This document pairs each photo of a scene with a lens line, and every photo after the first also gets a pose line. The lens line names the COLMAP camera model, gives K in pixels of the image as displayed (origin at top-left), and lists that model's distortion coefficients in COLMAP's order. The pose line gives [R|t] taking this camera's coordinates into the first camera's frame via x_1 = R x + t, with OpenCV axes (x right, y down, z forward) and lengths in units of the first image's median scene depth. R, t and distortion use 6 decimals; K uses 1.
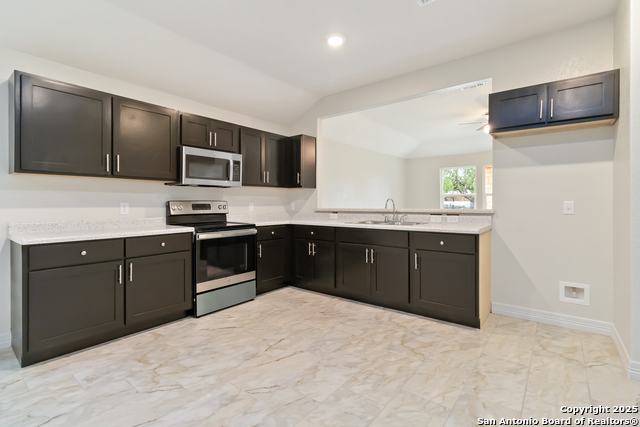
lens RADIAL K [[300.2, 0, 322.2], [0, 300.2, 205.2], [0, 0, 1]] dist [0.003481, 0.000788]
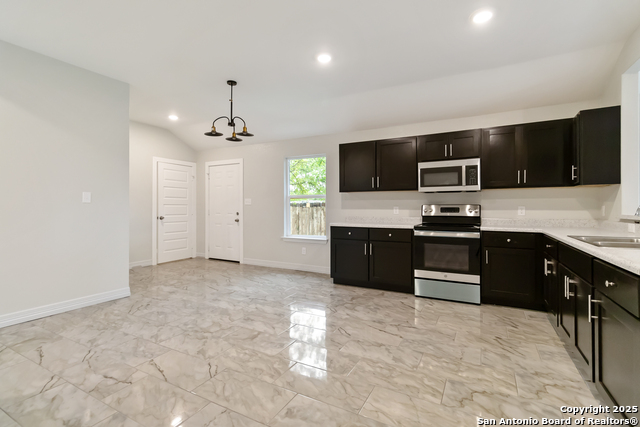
lens RADIAL K [[300.2, 0, 325.4], [0, 300.2, 206.0], [0, 0, 1]] dist [0.003481, 0.000788]
pose [[0.176536, -0.002192, -0.984292, 0.740806], [-0.006716, 0.999972, -0.003431, -0.002672], [0.984271, 0.007216, 0.176516, 0.379307]]
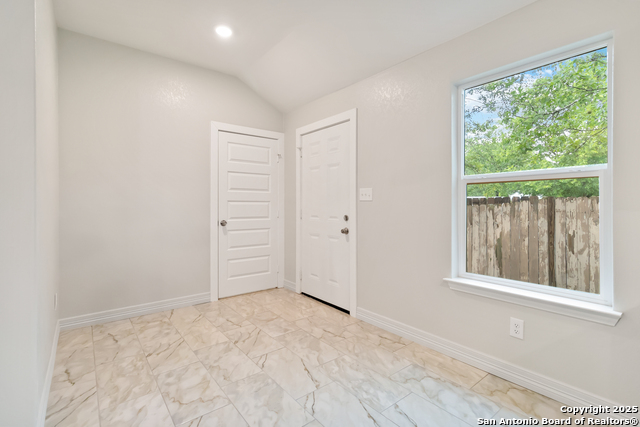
lens RADIAL K [[300.2, 0, 321.8], [0, 300.2, 209.7], [0, 0, 1]] dist [0.003481, 0.000788]
pose [[-0.232675, 0.016941, -0.972407, -0.278301], [-0.005918, 0.999805, 0.018834, -0.002386], [0.972537, 0.010137, -0.232529, 0.317143]]
